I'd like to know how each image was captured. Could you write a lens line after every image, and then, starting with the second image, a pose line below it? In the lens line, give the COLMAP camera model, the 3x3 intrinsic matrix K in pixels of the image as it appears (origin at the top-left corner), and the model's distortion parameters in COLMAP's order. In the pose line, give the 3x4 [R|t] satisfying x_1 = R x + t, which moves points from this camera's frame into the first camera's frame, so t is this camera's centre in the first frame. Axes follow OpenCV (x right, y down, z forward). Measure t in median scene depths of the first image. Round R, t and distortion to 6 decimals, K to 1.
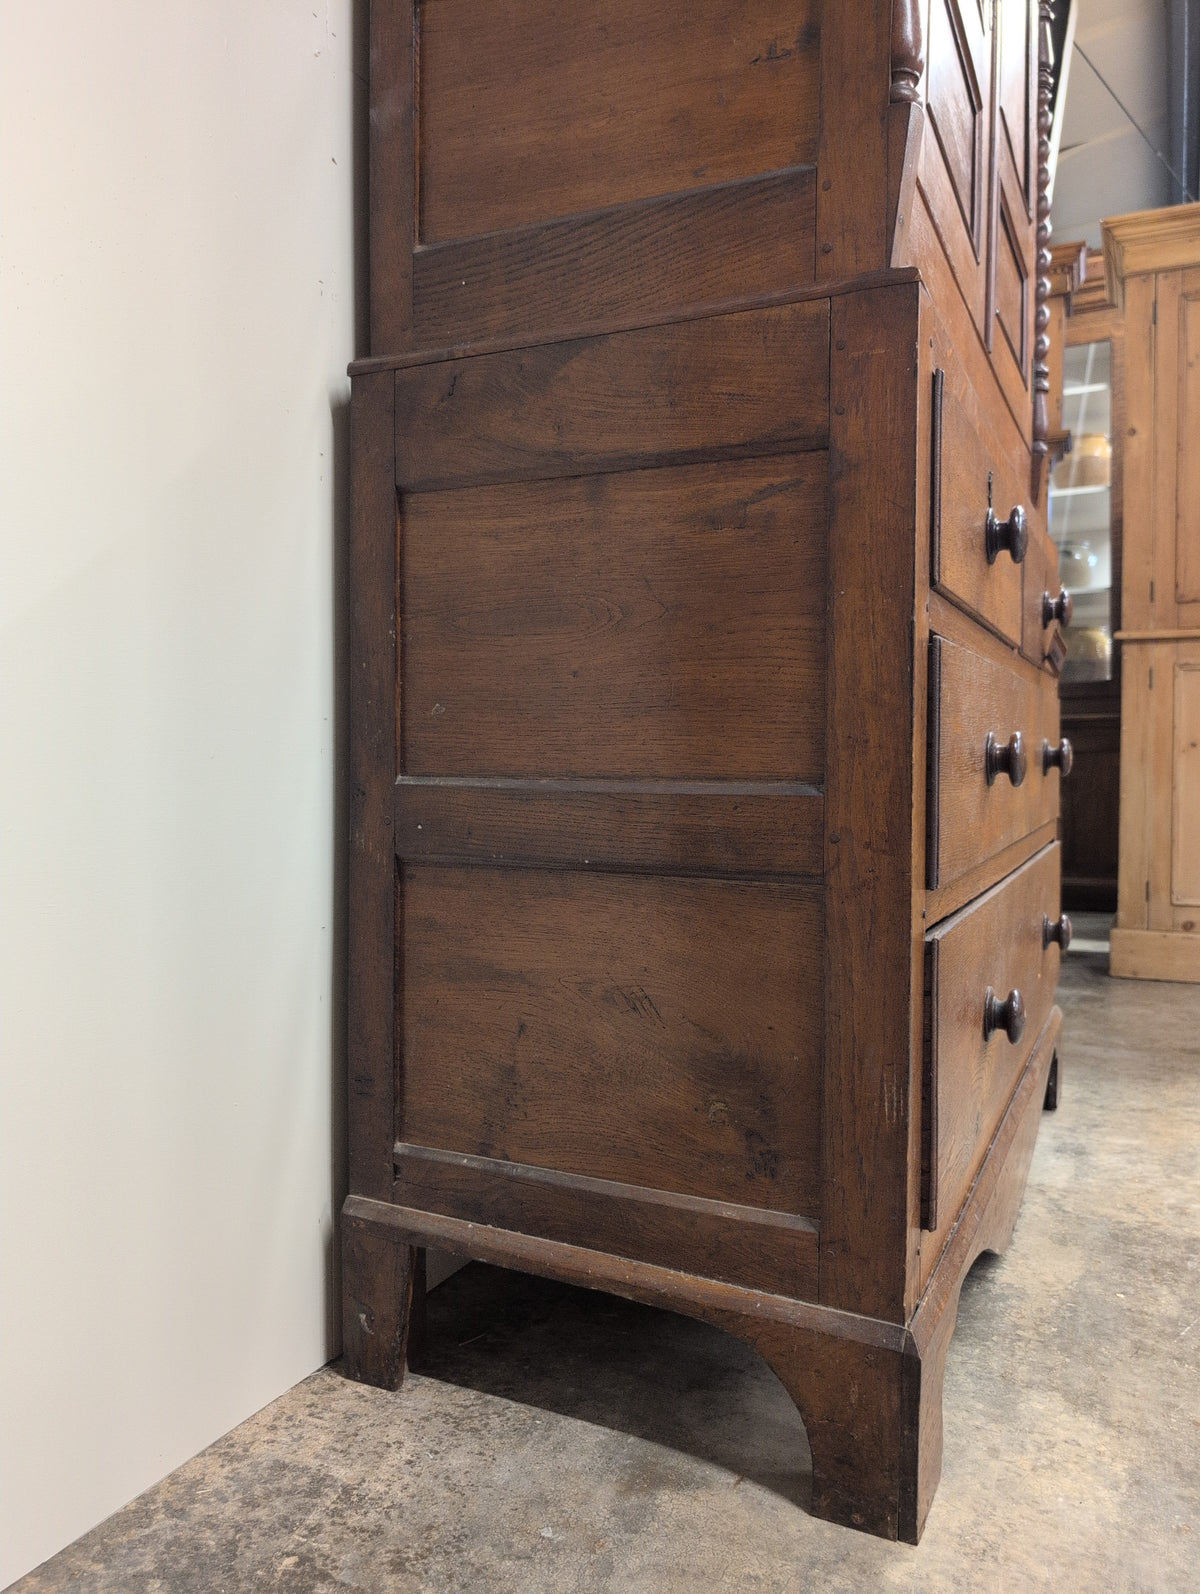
lens RADIAL K [[1169.4, 0, 595.0], [0, 1169.4, 780.0], [0, 0, 1]] dist [-0.000279, -0.003003]
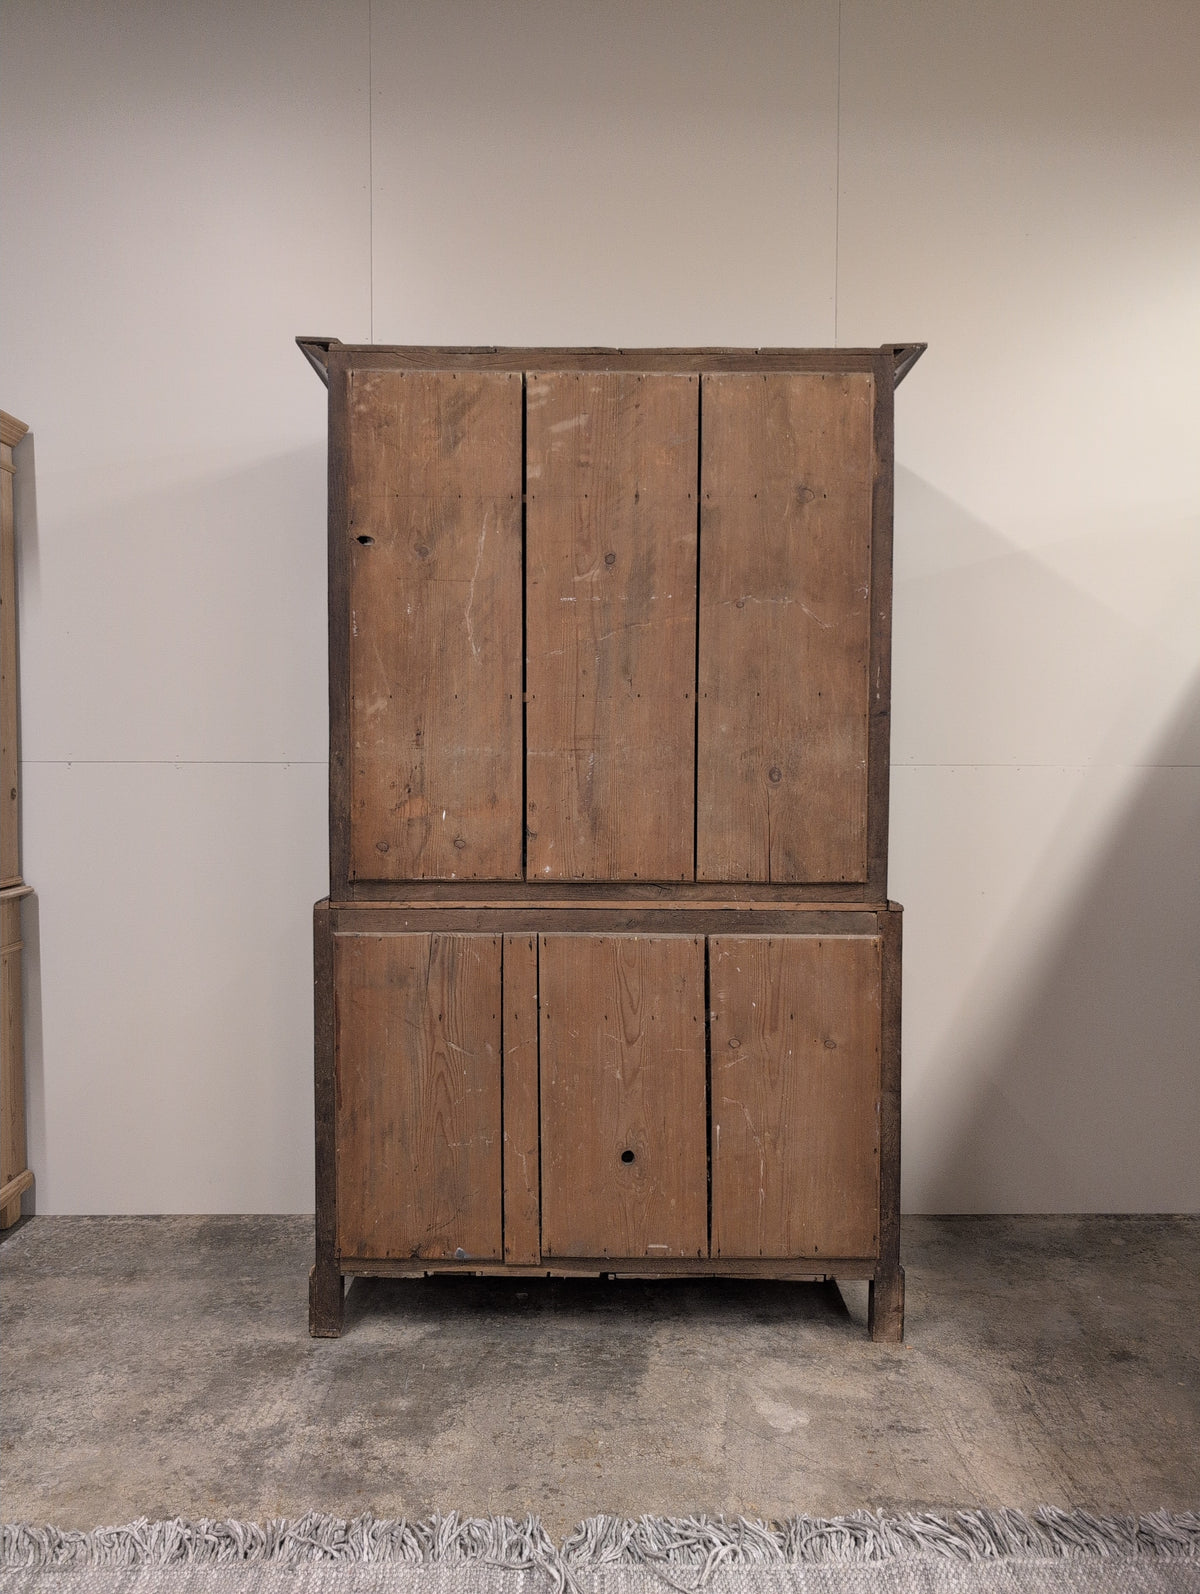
lens RADIAL K [[1153.3, 0, 600.0], [0, 1153.3, 797.0], [0, 0, 1]] dist [0.022599, -0.025766]
pose [[0.457244, 0.035070, -0.888649, 1.968964], [-0.019091, 0.999379, 0.029617, -0.485119], [0.889136, 0.003423, 0.457630, 0.149312]]
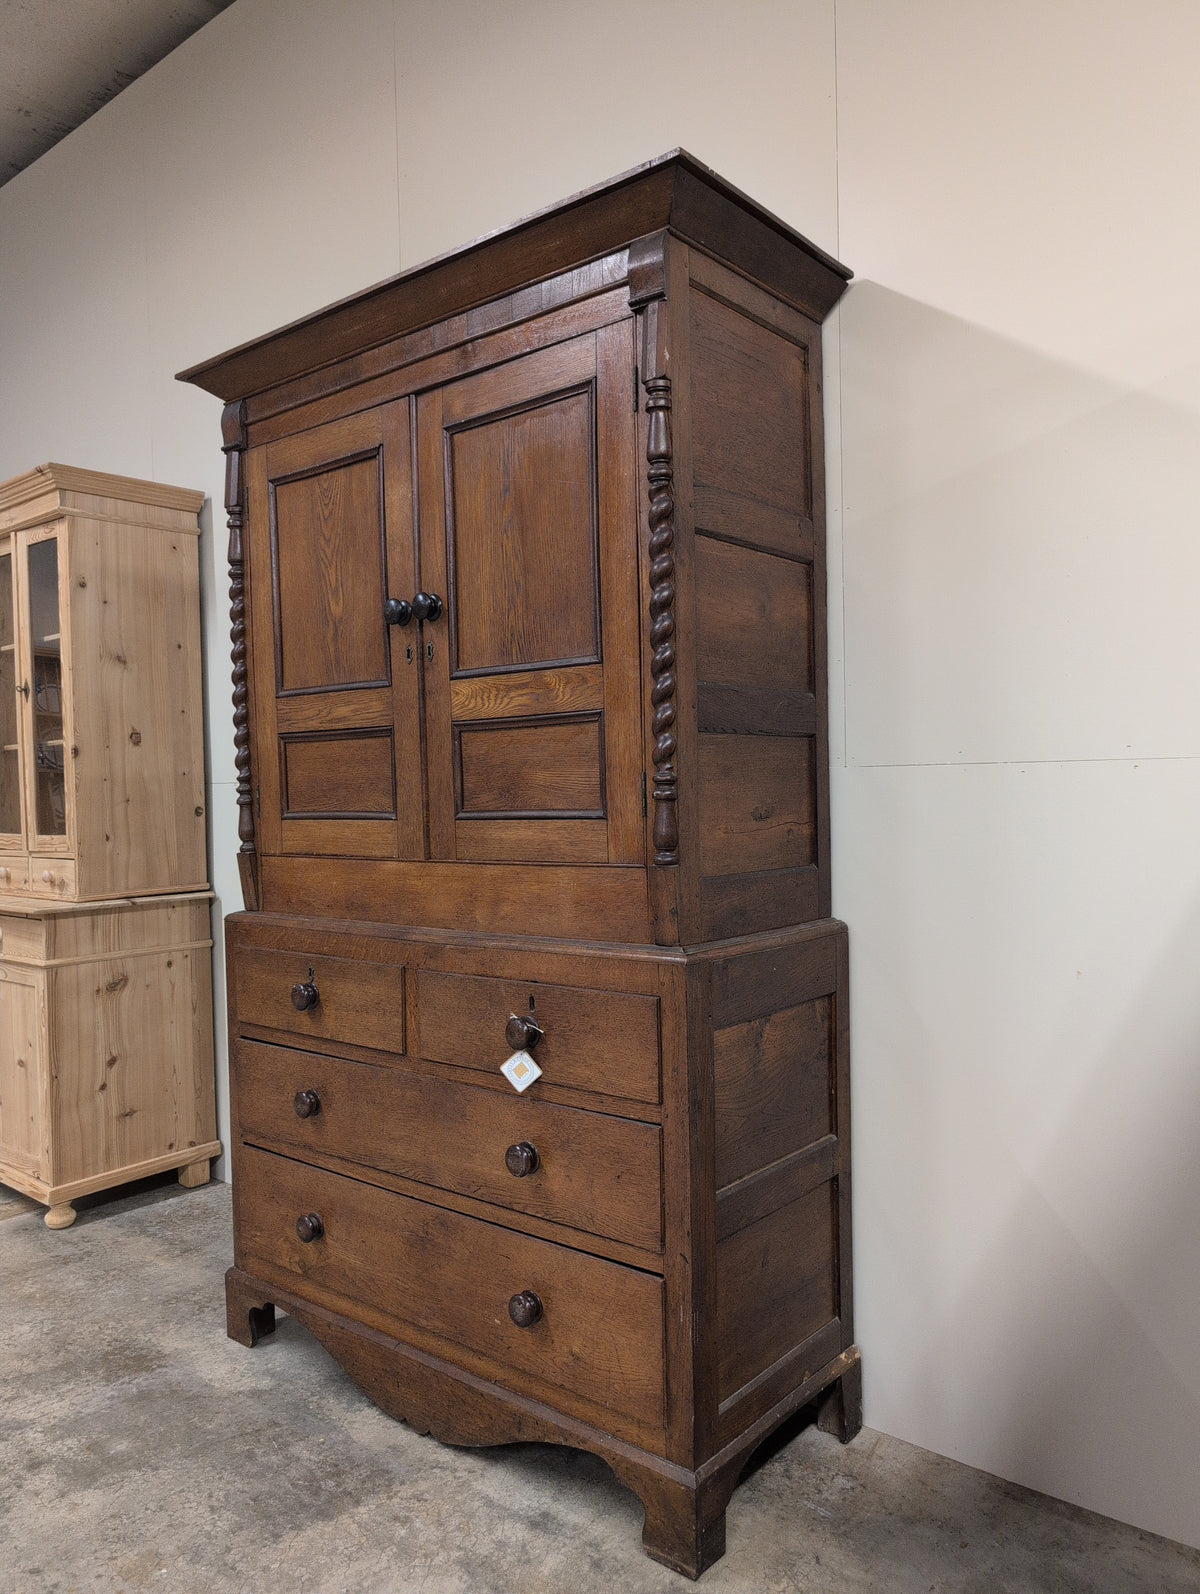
lens RADIAL K [[1153.3, 0, 600.0], [0, 1153.3, 797.0], [0, 0, 1]] dist [0.022599, -0.025766]
pose [[-0.242233, 0.014268, -0.970113, 1.771665], [0.001879, 0.999897, 0.014237, -0.472883], [0.970216, 0.001626, -0.242235, 1.607210]]
